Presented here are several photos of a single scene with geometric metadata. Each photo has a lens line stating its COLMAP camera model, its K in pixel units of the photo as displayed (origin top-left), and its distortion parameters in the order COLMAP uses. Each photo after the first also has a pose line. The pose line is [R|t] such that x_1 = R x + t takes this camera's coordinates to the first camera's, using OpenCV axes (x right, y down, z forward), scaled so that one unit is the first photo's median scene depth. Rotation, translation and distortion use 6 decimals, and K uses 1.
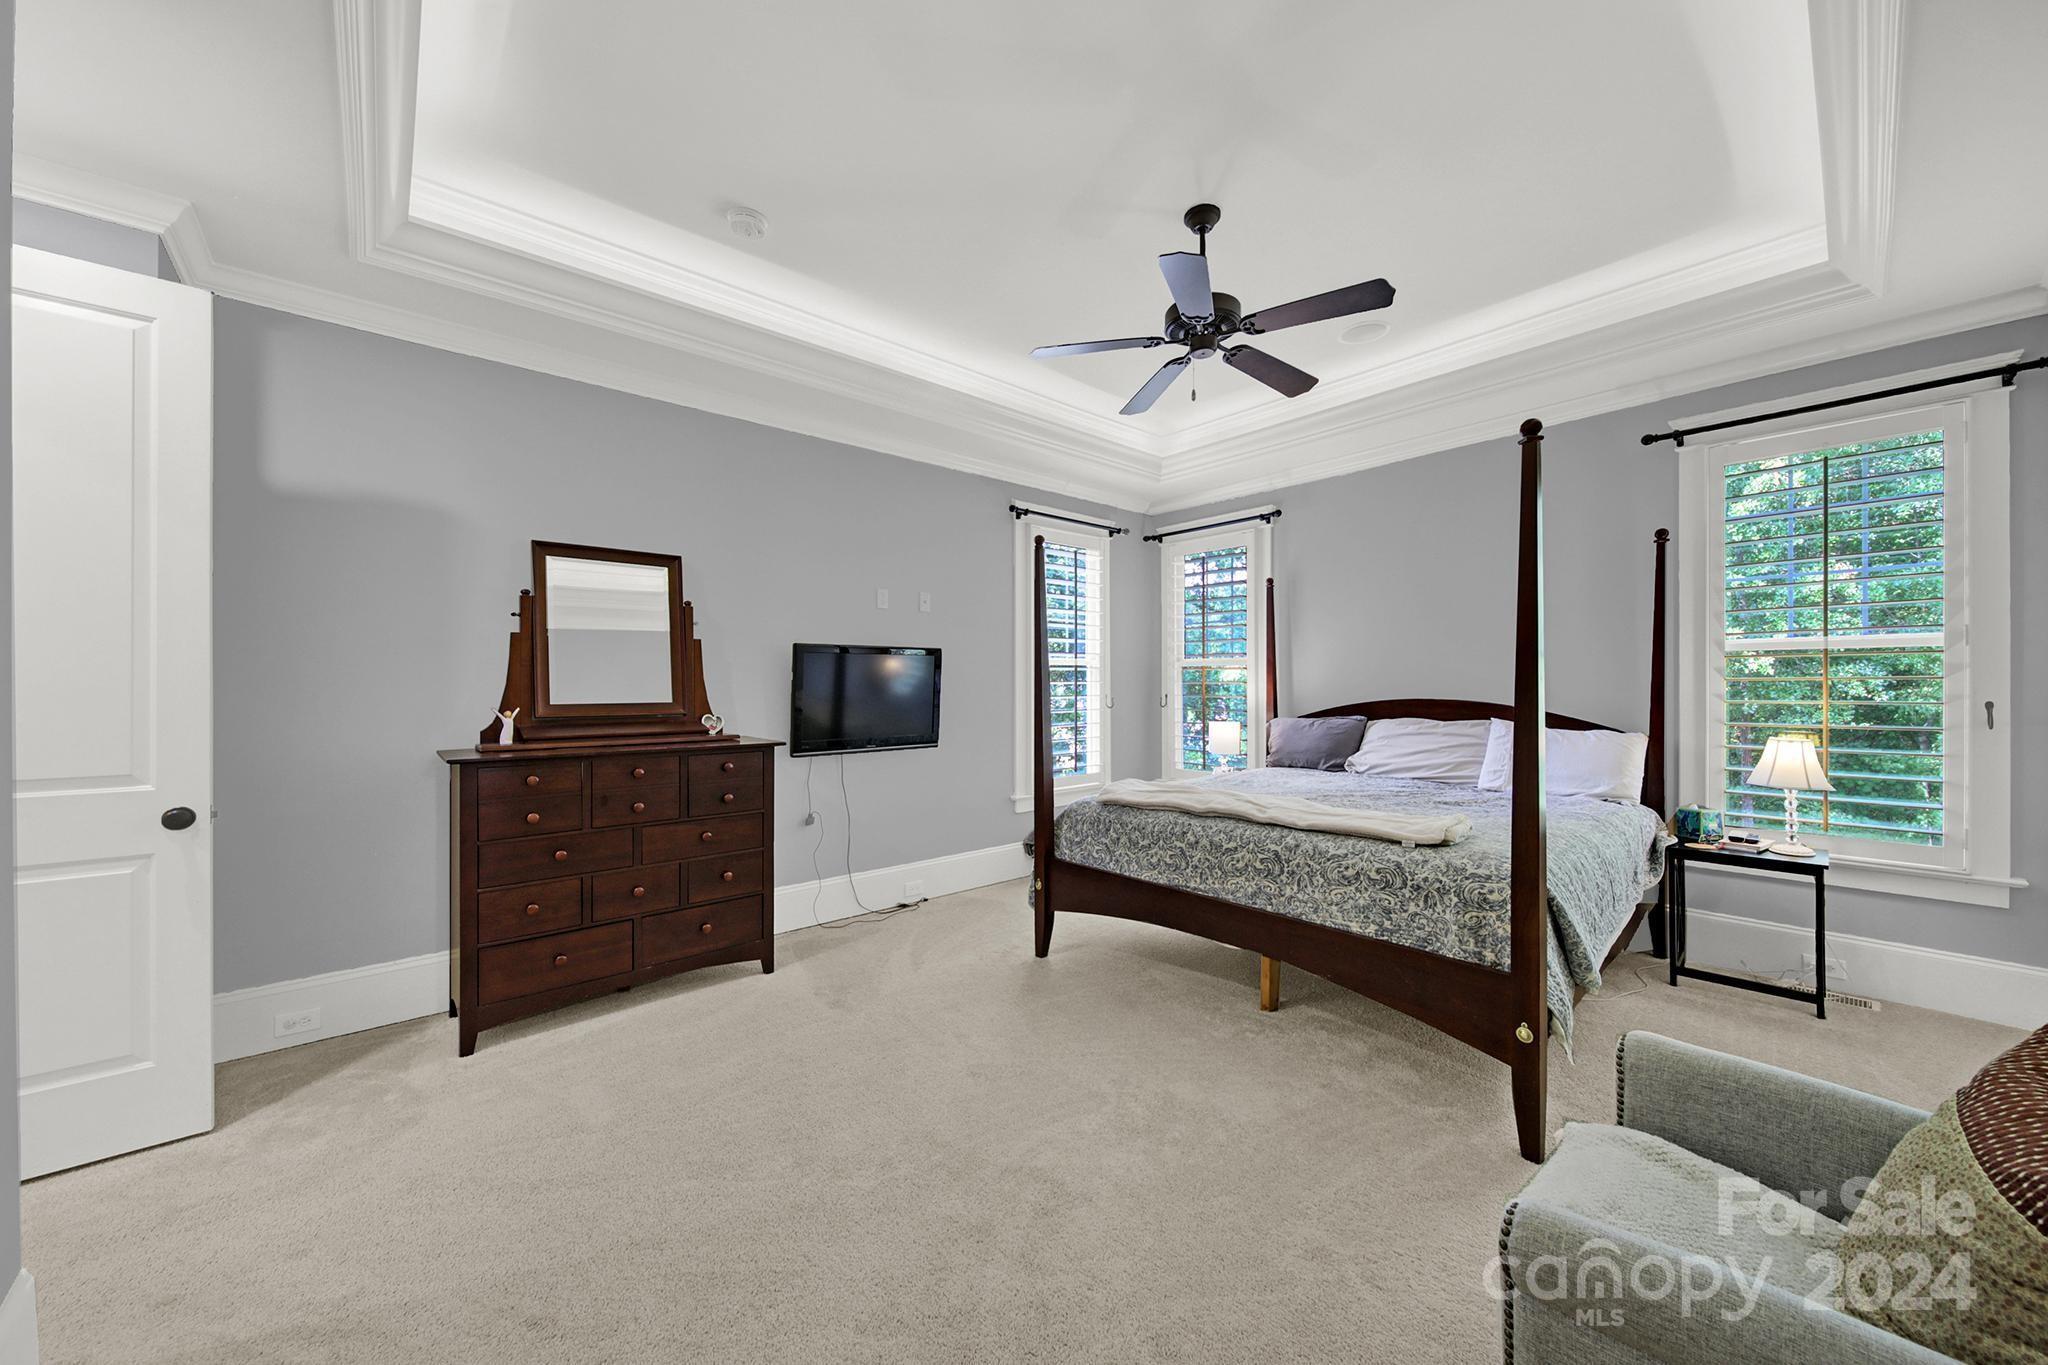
lens RADIAL K [[734.7, 0, 1021.5], [0, 734.7, 685.7], [0, 0, 1]] dist [-0.002425, -0.001091]
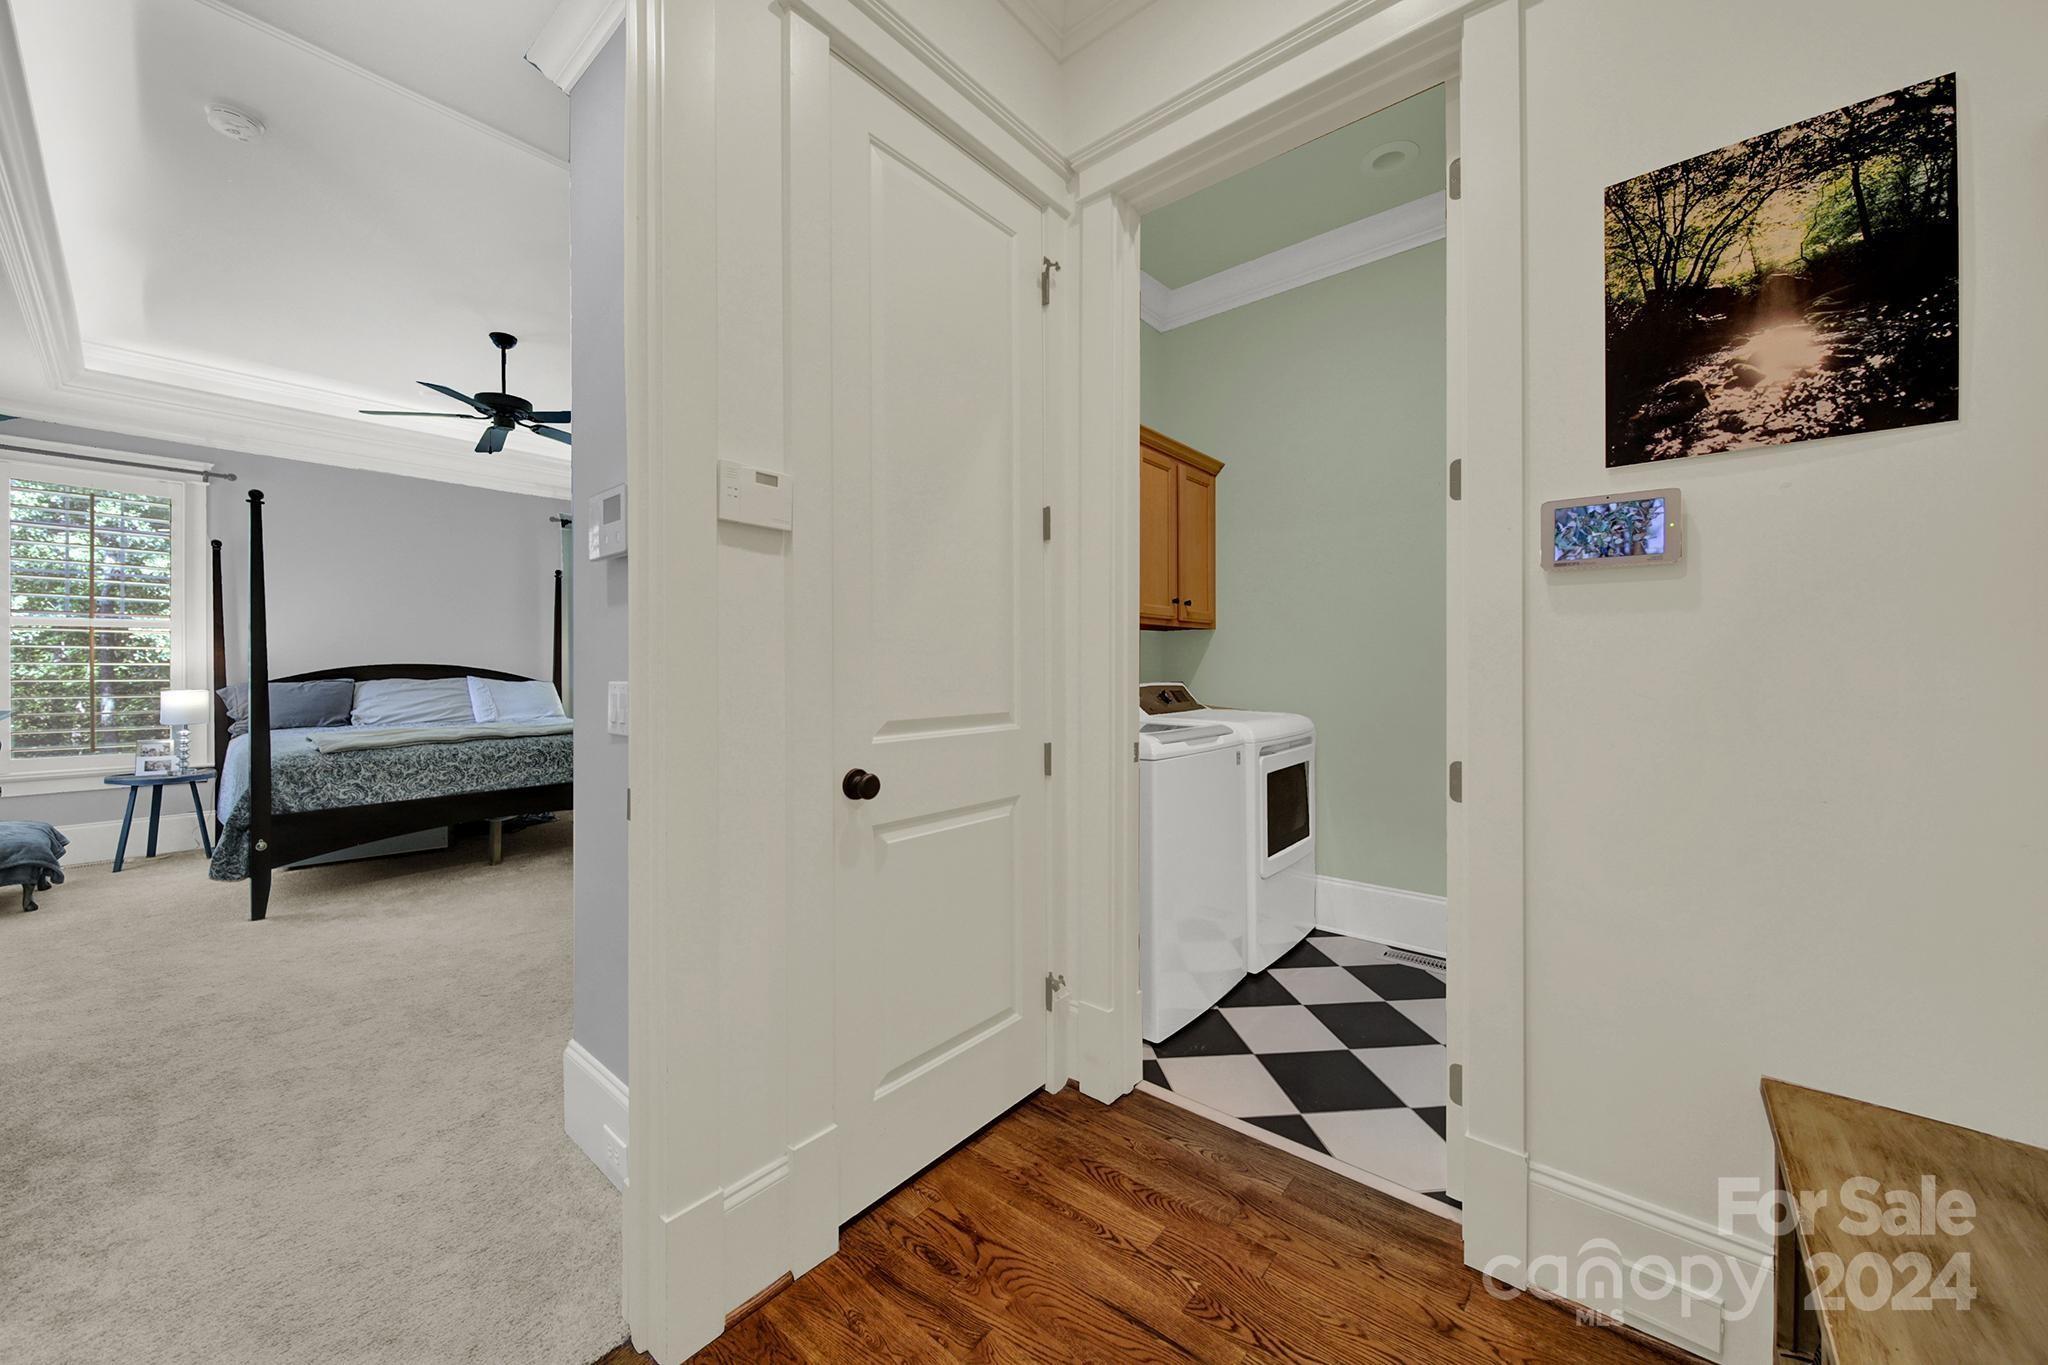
lens RADIAL K [[734.7, 0, 1020.2], [0, 734.7, 665.5], [0, 0, 1]] dist [-0.002425, -0.001091]
pose [[-0.156629, 0.006219, 0.987638, -1.297098], [0.002446, 0.999980, -0.005909, 0.044073], [-0.987655, 0.001490, -0.156641, 0.169484]]
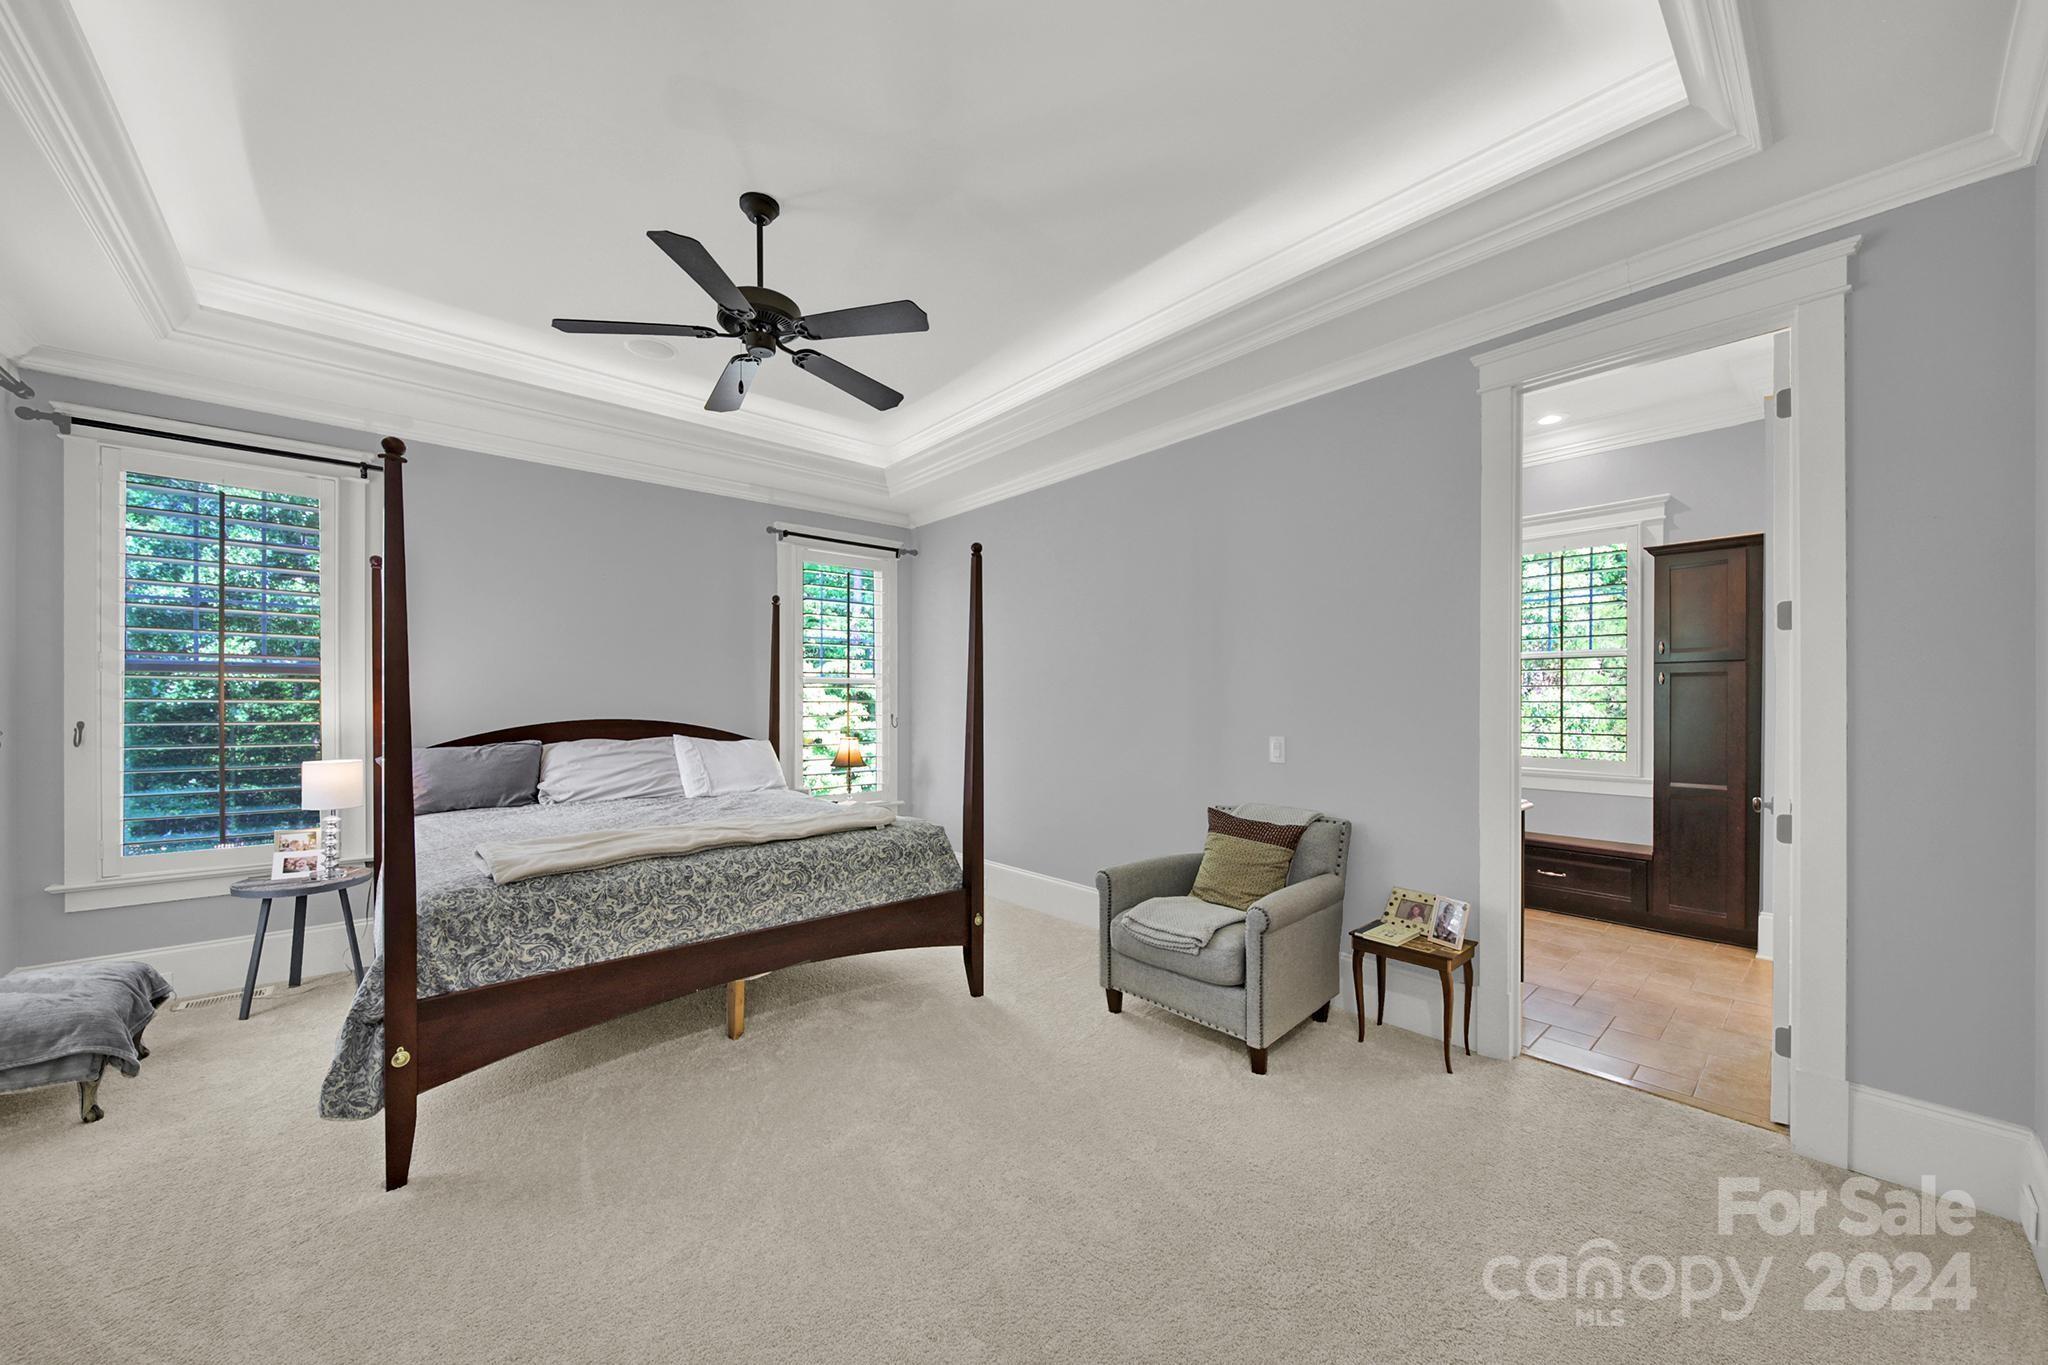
lens RADIAL K [[734.7, 0, 1027.3], [0, 734.7, 701.9], [0, 0, 1]] dist [-0.002425, -0.001091]
pose [[-0.008883, 0.005305, 0.999946, -0.639830], [-0.000713, 0.999986, -0.005312, -0.000899], [-0.999960, -0.000760, -0.008879, 0.609403]]
